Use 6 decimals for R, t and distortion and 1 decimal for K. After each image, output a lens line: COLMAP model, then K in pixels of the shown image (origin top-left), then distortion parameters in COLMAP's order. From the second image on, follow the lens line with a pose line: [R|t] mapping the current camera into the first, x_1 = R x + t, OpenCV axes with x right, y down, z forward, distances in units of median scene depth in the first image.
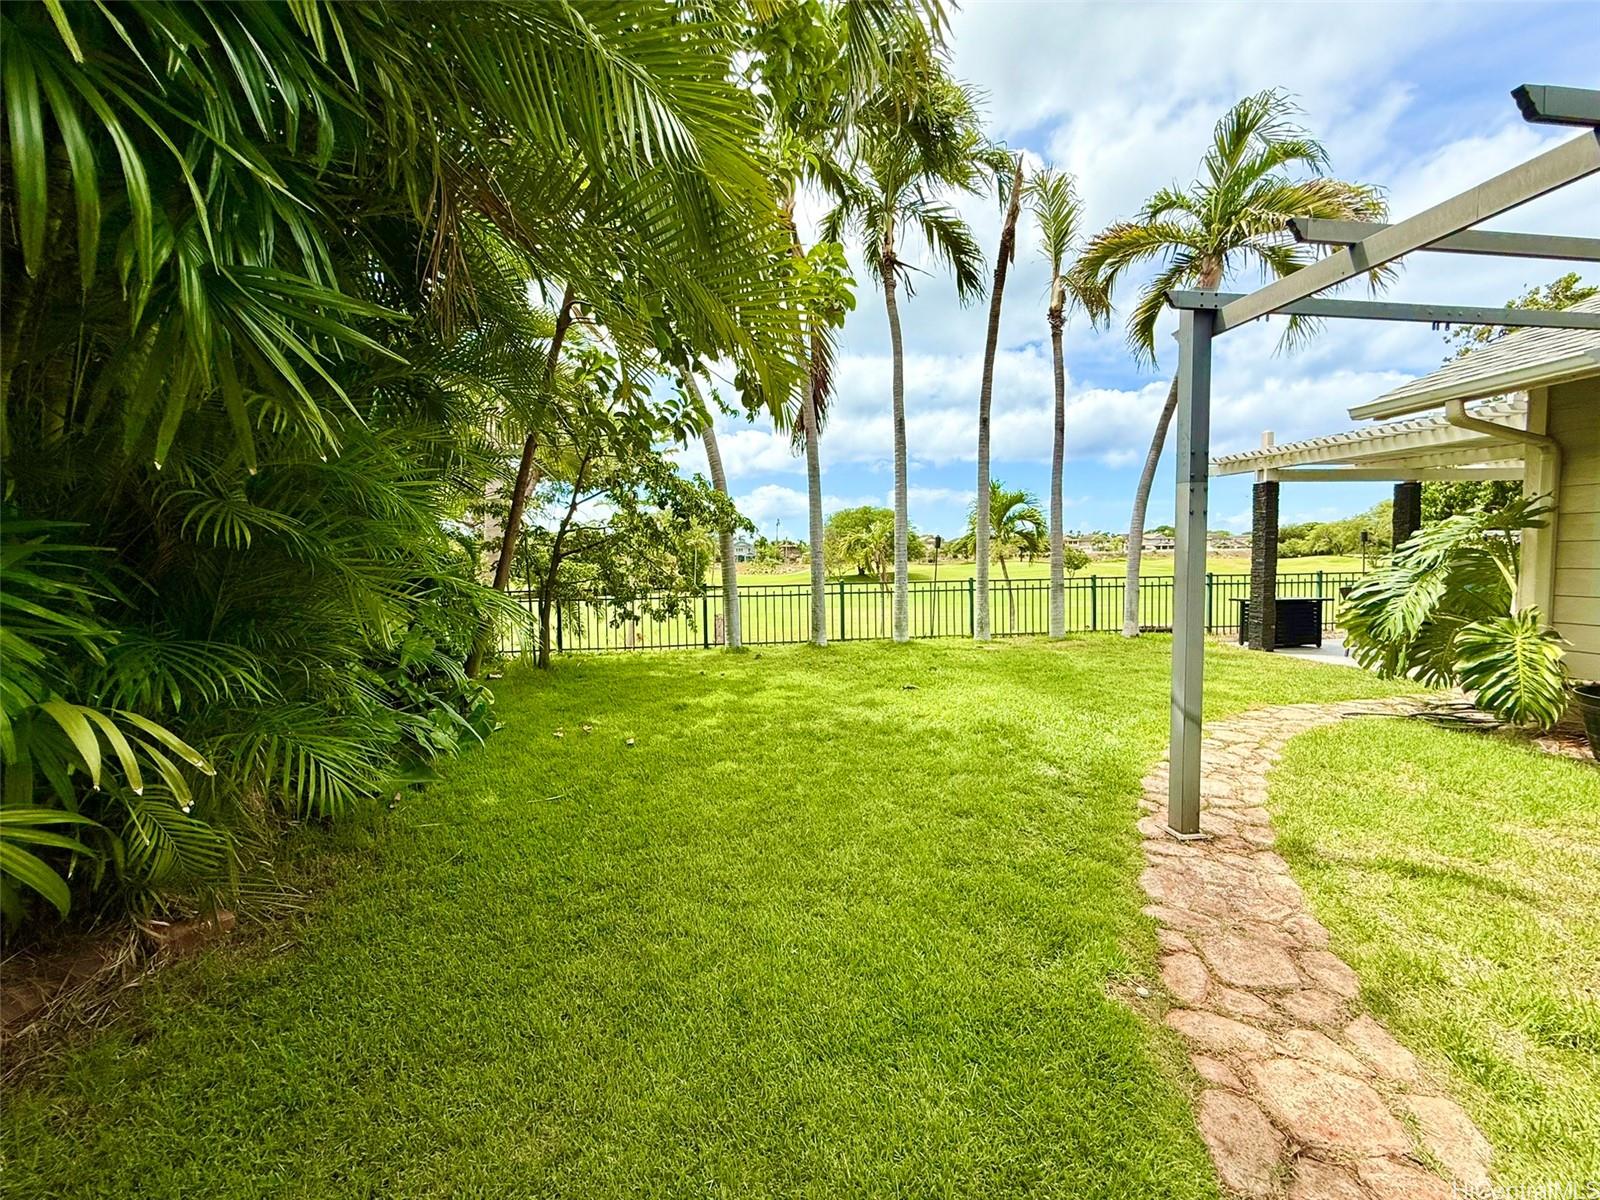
lens RADIAL K [[638.3, 0, 797.0], [0, 638.3, 595.0], [0, 0, 1]] dist [0.000289, -0.000254]
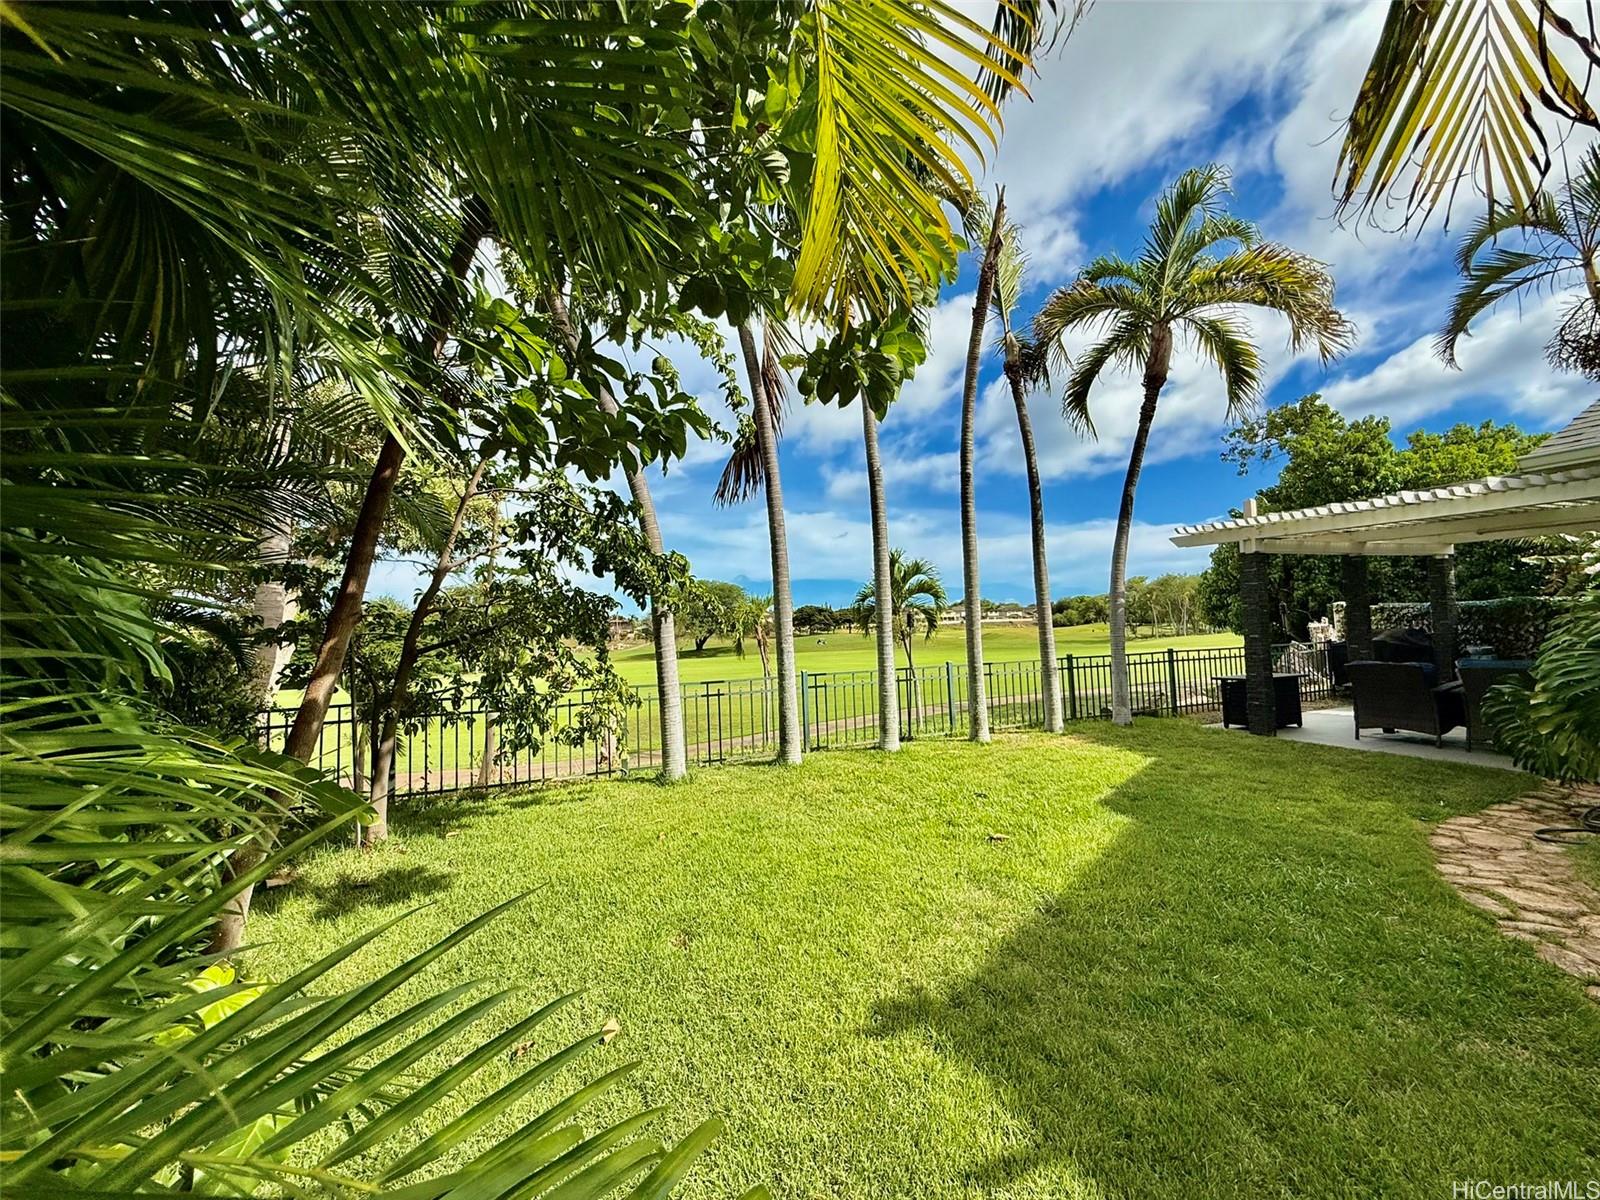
lens RADIAL K [[638.3, 0, 797.0], [0, 638.3, 595.0], [0, 0, 1]] dist [0.000289, -0.000254]
pose [[0.964362, -0.000929, 0.264583, -0.149652], [0.031178, 0.993425, -0.110153, -0.031008], [-0.262741, 0.114477, 0.958051, 0.271232]]
